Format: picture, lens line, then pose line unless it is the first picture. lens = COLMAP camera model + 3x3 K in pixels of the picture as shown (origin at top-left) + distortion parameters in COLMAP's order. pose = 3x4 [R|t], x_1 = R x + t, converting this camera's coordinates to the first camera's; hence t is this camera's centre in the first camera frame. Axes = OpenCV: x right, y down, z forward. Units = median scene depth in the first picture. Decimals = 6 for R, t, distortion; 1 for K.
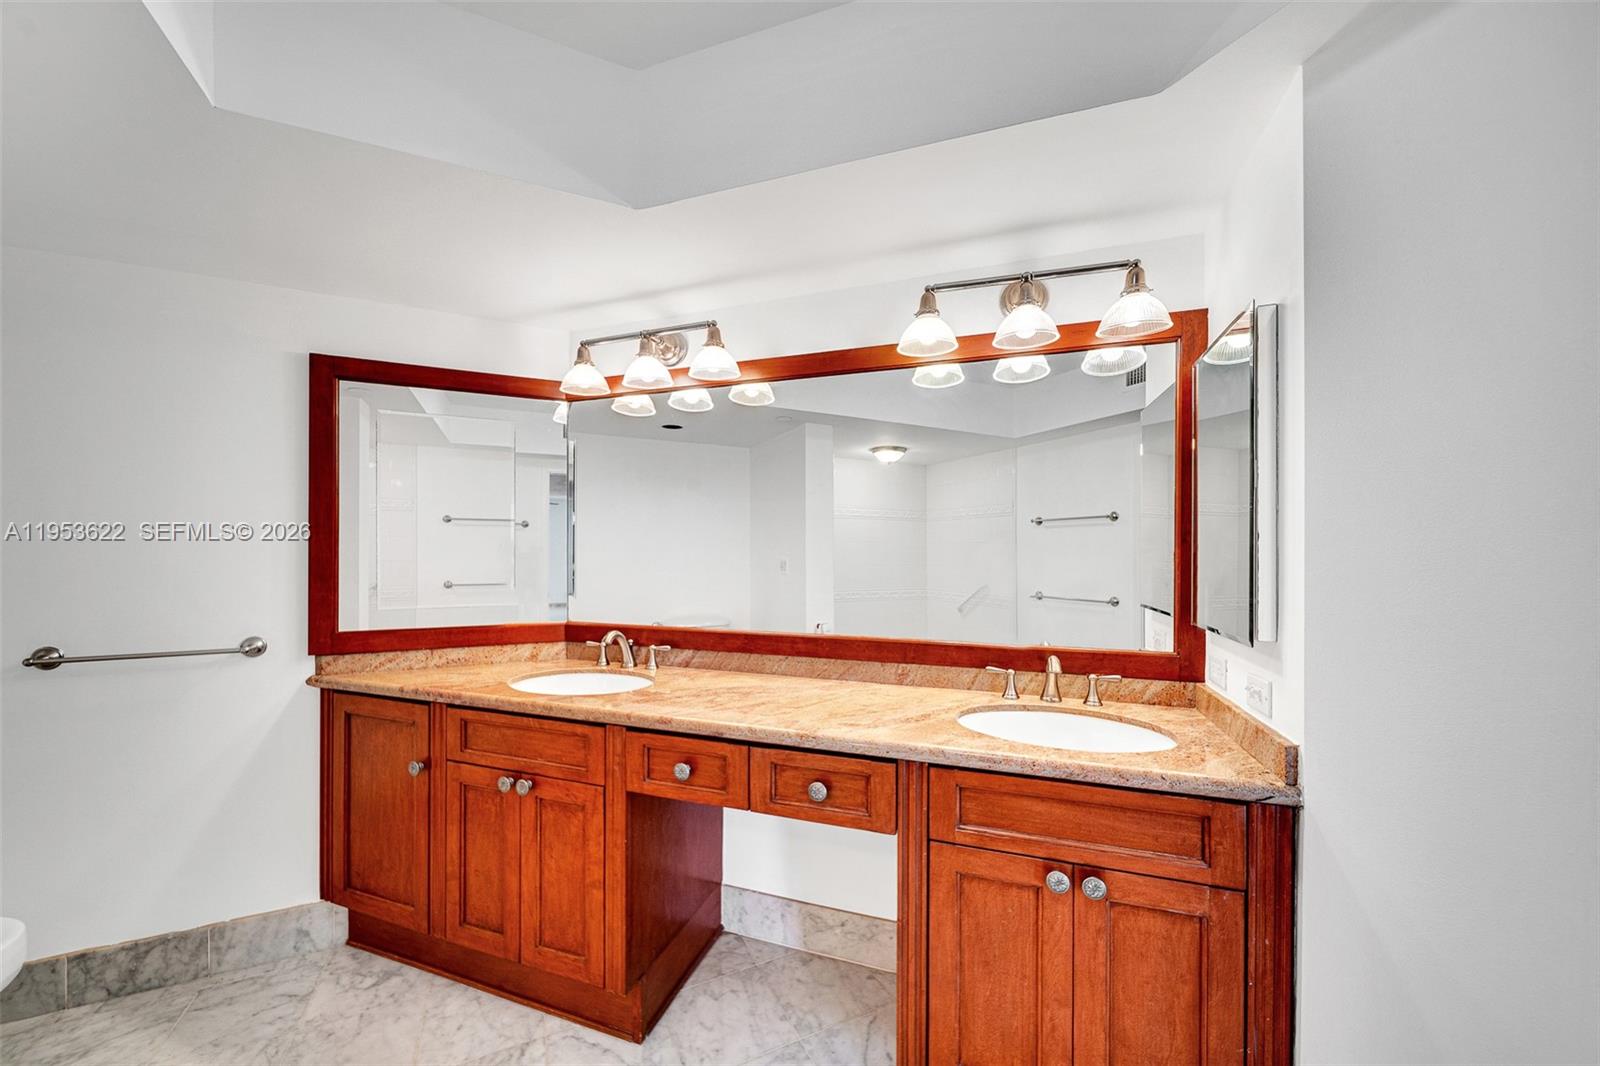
lens RADIAL K [[576.8, 0, 782.1], [0, 576.8, 555.0], [0, 0, 1]] dist [0.001517, -0.000532]
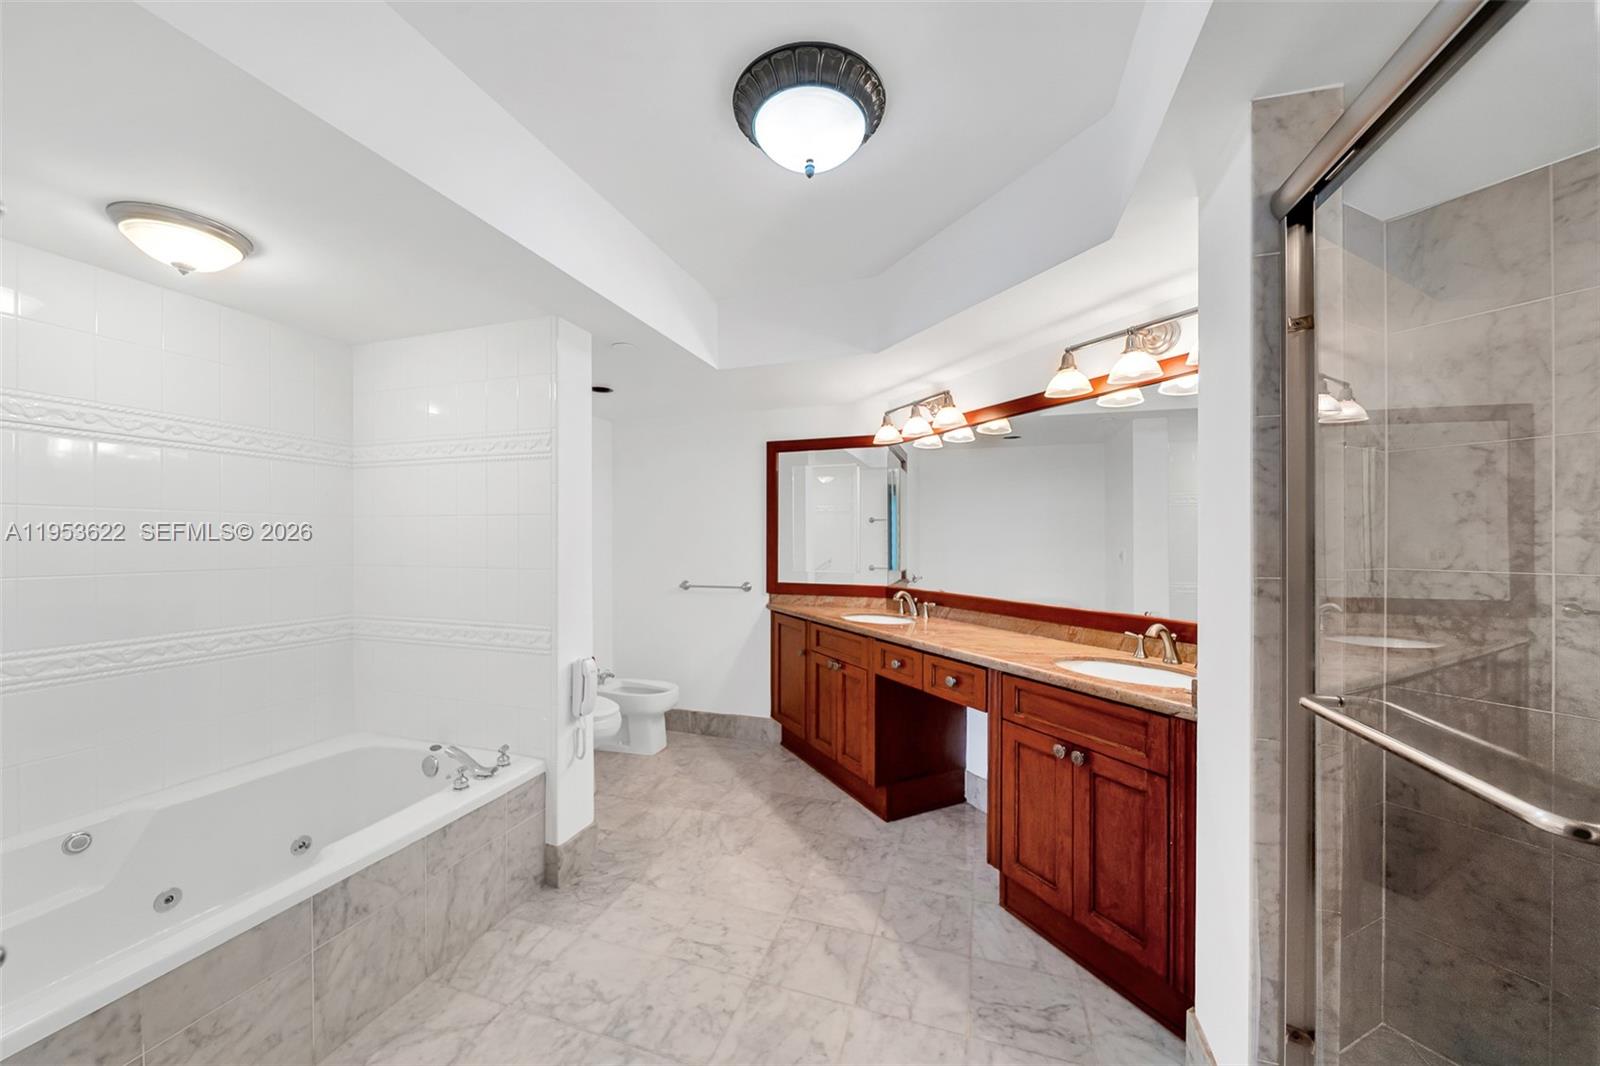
lens RADIAL K [[576.8, 0, 782.1], [0, 576.8, 555.0], [0, 0, 1]] dist [0.001517, -0.000532]
pose [[0.713619, 0.018459, -0.700291, 0.673699], [-0.006273, 0.999781, 0.019960, 0.003110], [0.700506, -0.009851, 0.713578, -0.420714]]
